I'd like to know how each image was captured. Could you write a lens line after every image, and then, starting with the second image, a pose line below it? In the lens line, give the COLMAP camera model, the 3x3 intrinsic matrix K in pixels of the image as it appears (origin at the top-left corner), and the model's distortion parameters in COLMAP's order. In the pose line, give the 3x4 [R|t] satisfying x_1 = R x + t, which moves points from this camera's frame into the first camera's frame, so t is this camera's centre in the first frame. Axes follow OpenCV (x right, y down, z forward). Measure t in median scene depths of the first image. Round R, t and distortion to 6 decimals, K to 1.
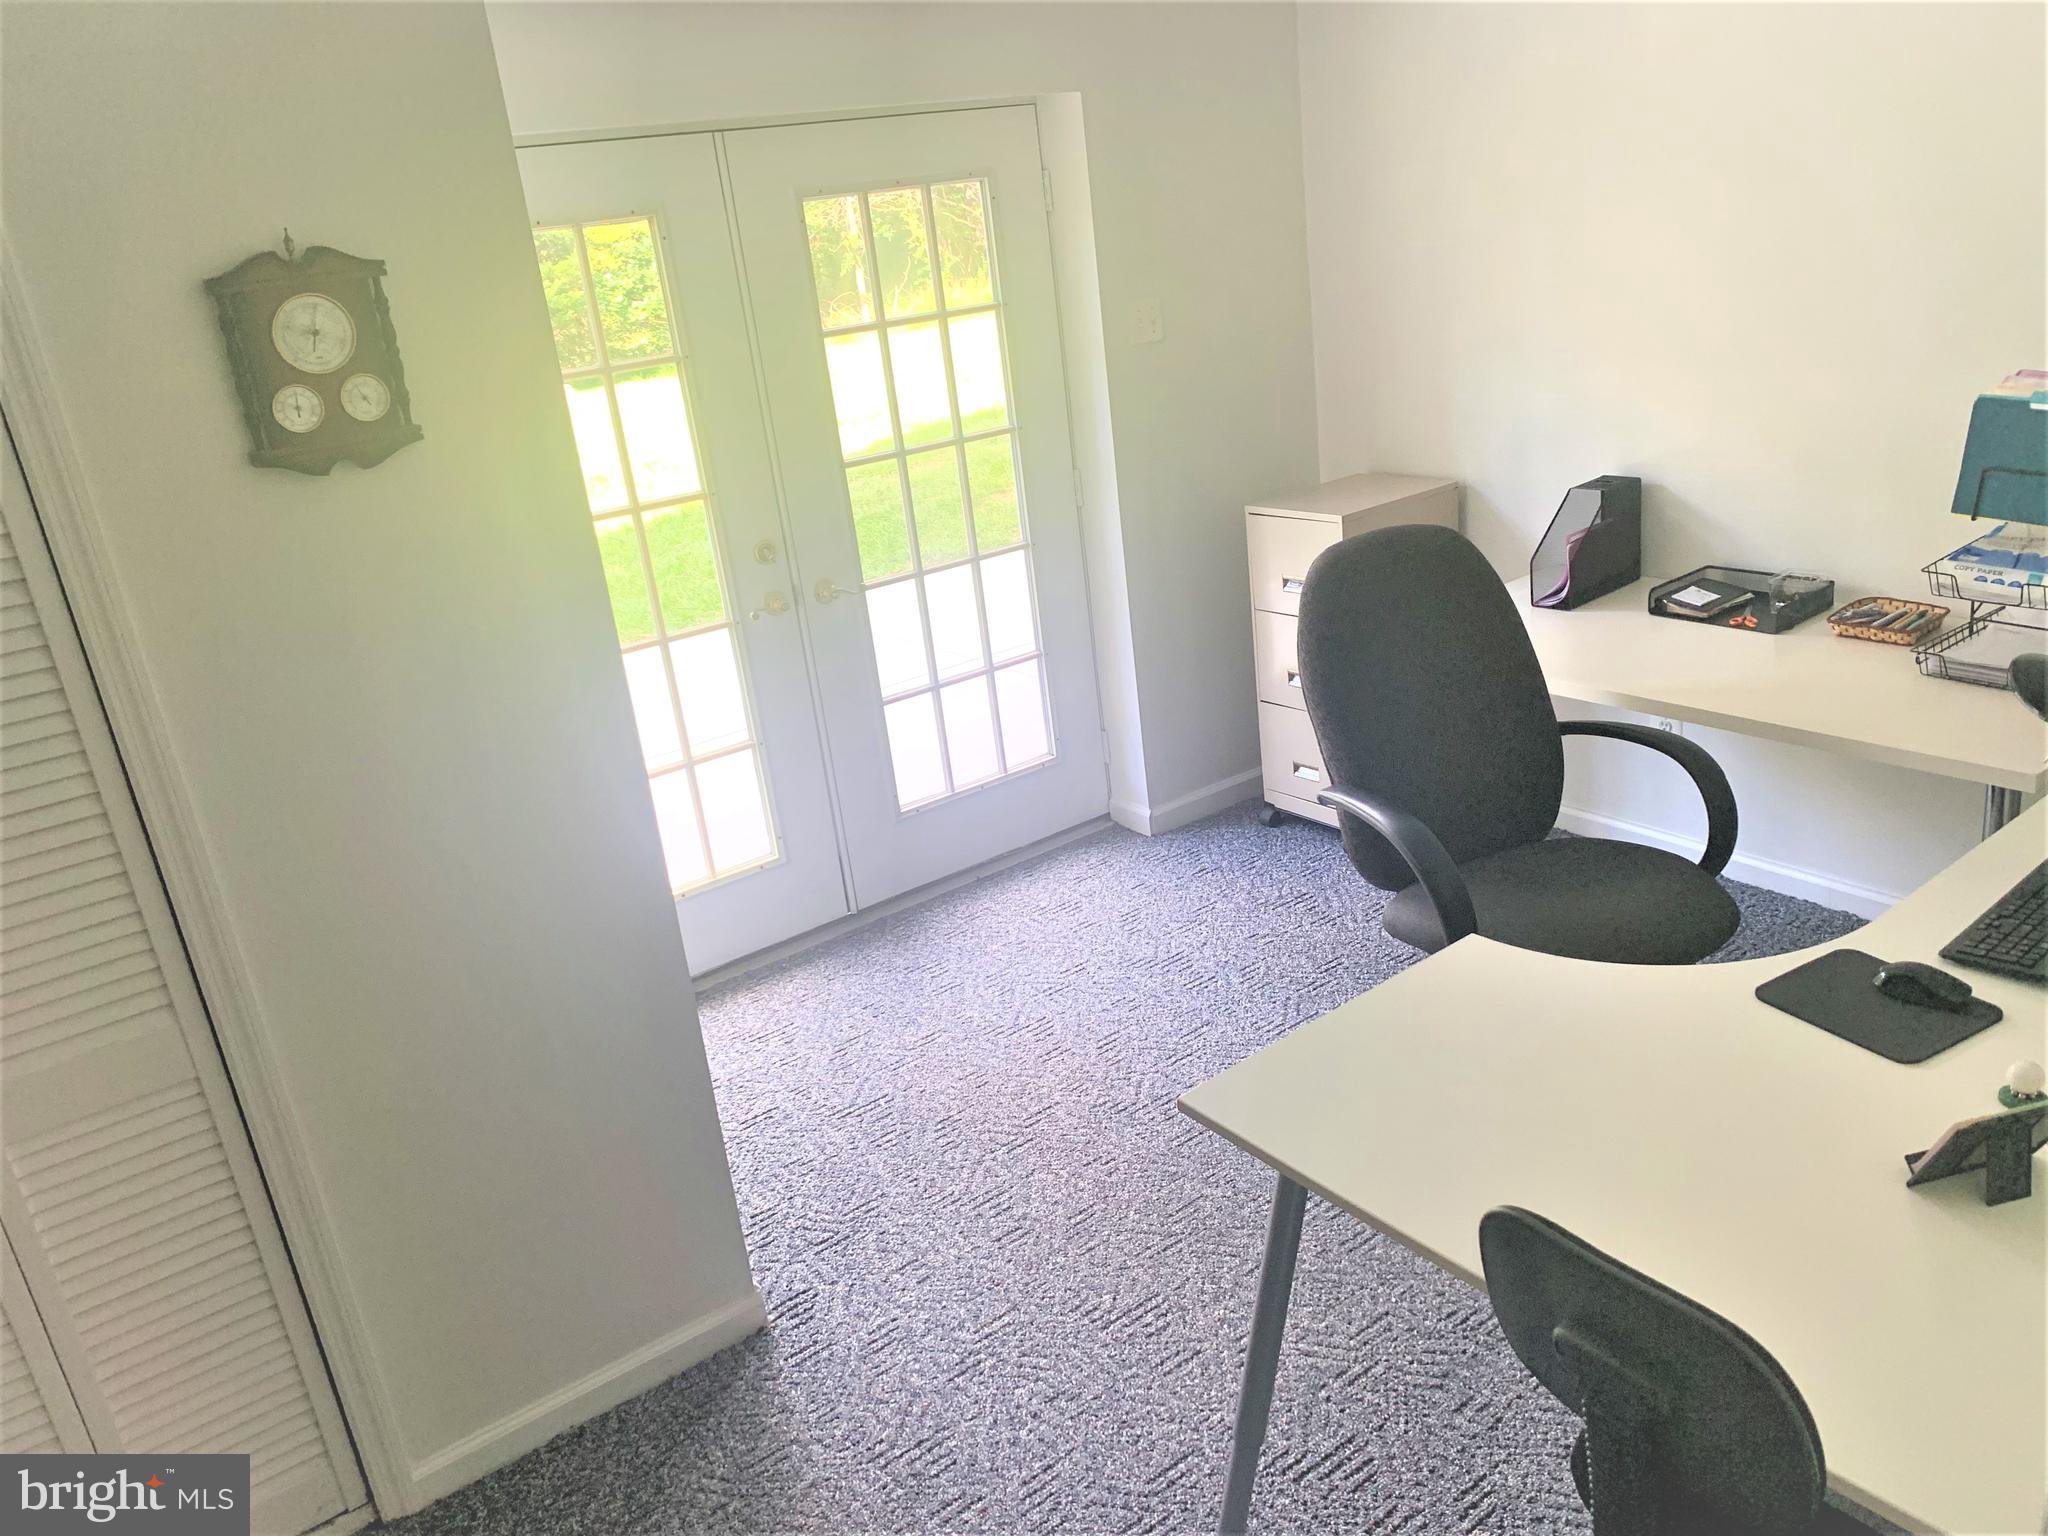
lens RADIAL K [[1501.0, 0, 1024.0], [0, 1501.0, 768.0], [0, 0, 1]] dist [0.044588, -0.092041]
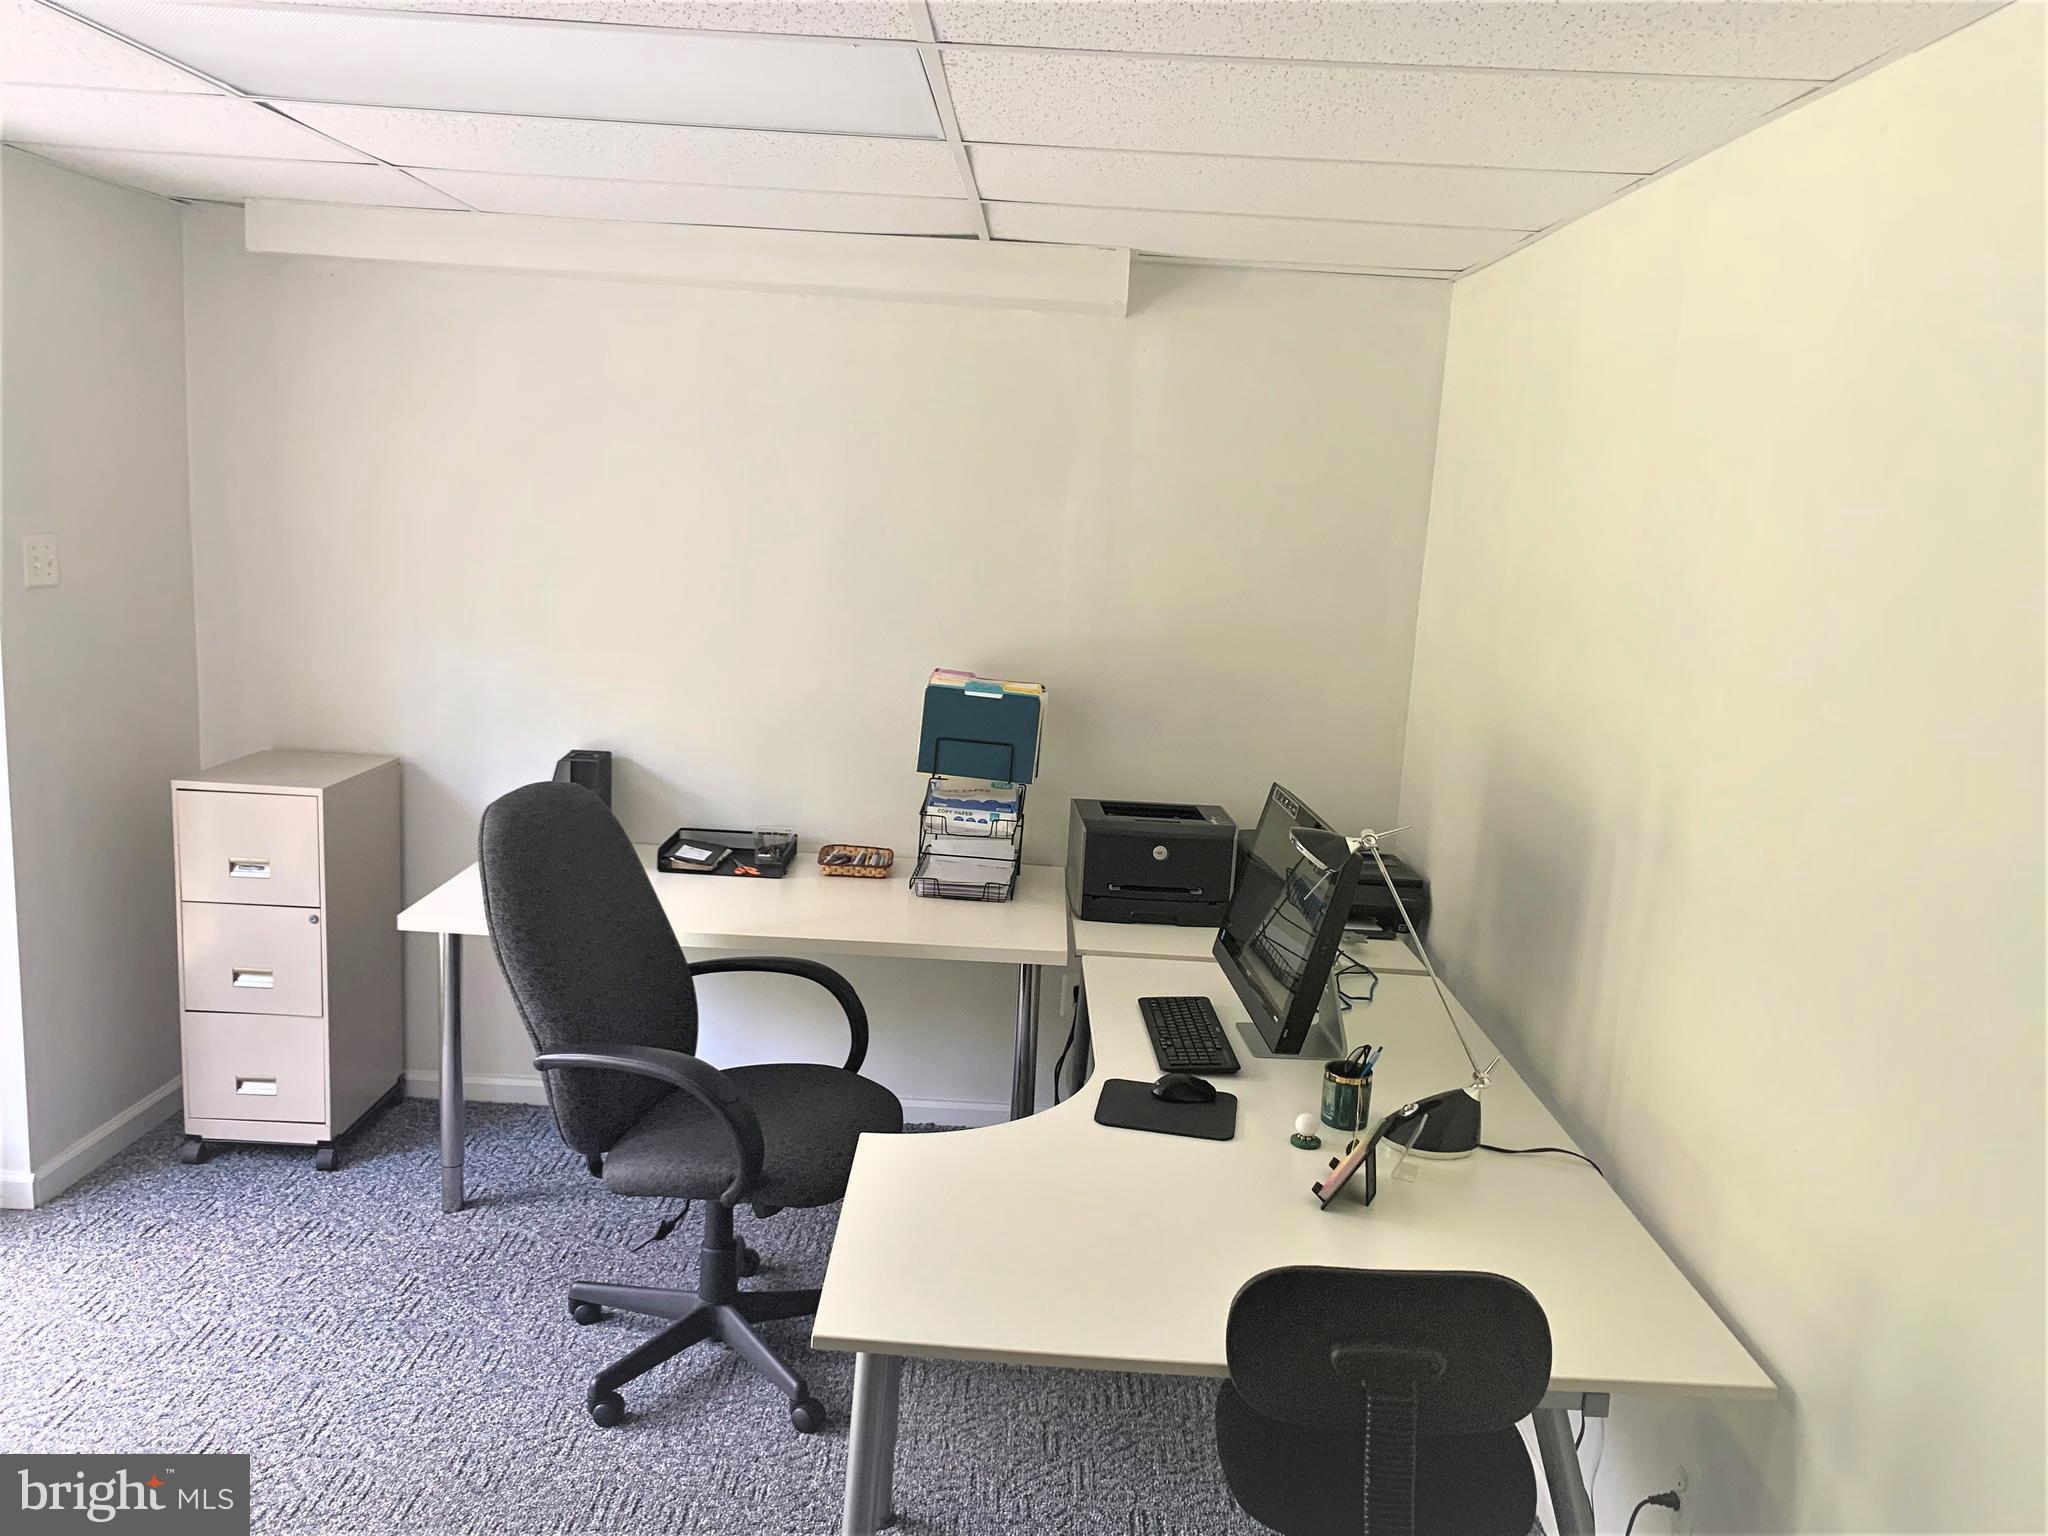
lens RADIAL K [[1501.0, 0, 1024.0], [0, 1501.0, 768.0], [0, 0, 1]] dist [0.044588, -0.092041]
pose [[0.575295, 0.012020, 0.817858, -0.335222], [0.161831, 0.978454, -0.128215, 0.007680], [-0.801777, 0.206116, 0.560955, 0.163677]]
